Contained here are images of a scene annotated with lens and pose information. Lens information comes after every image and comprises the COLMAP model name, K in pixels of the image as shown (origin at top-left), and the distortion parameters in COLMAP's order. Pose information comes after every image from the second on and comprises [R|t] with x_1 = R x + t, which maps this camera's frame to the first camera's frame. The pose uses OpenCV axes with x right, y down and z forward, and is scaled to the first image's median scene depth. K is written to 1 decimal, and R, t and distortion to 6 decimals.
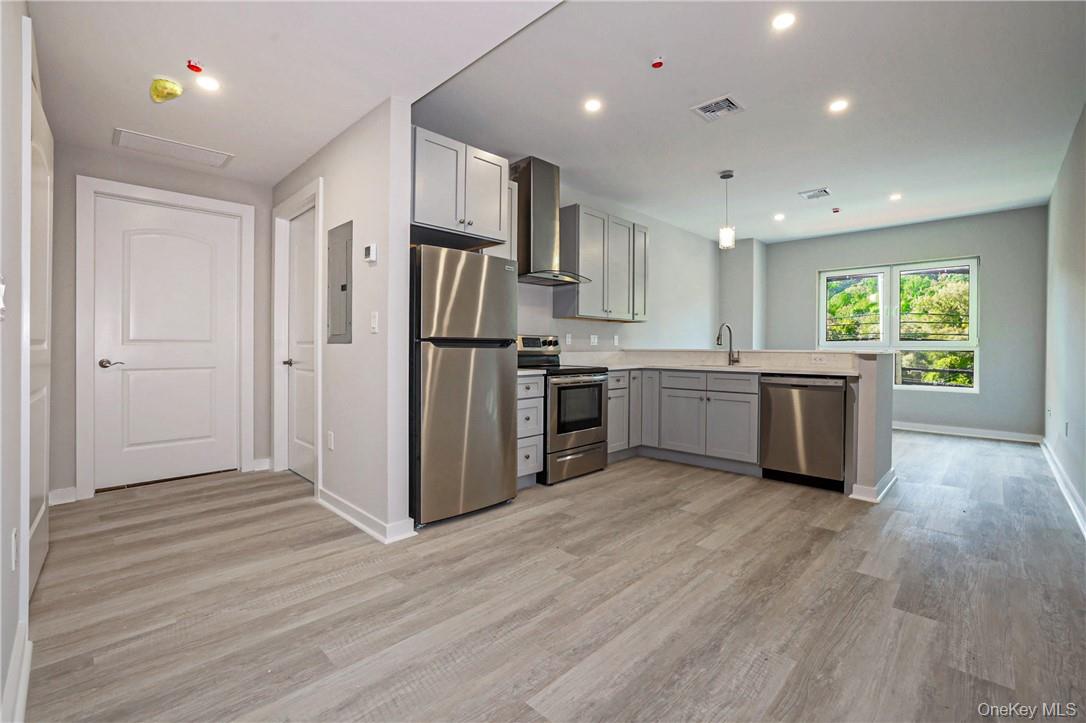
lens RADIAL K [[466.7, 0, 539.3], [0, 466.7, 361.2], [0, 0, 1]] dist [-0.033364, 0.005281]
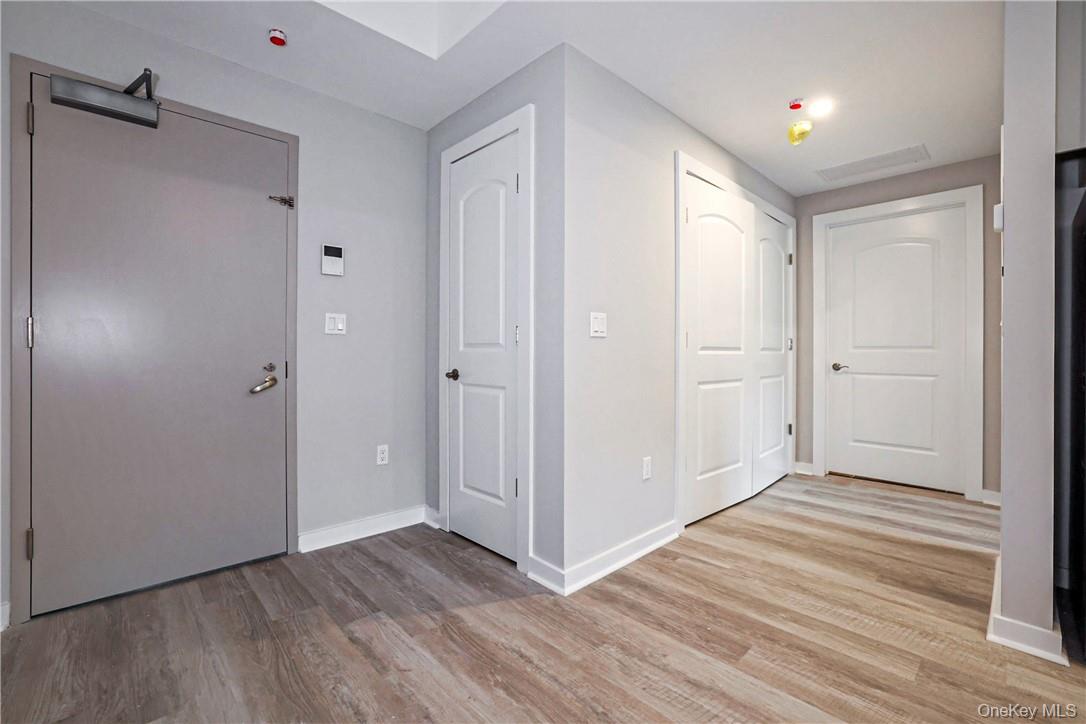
lens RADIAL K [[466.7, 0, 537.0], [0, 466.7, 356.4], [0, 0, 1]] dist [-0.033364, 0.005281]
pose [[-0.026480, 0.008989, -0.999609, 0.569179], [-0.035201, 0.999331, 0.009919, -0.014475], [0.999029, 0.035450, -0.026146, 0.541787]]
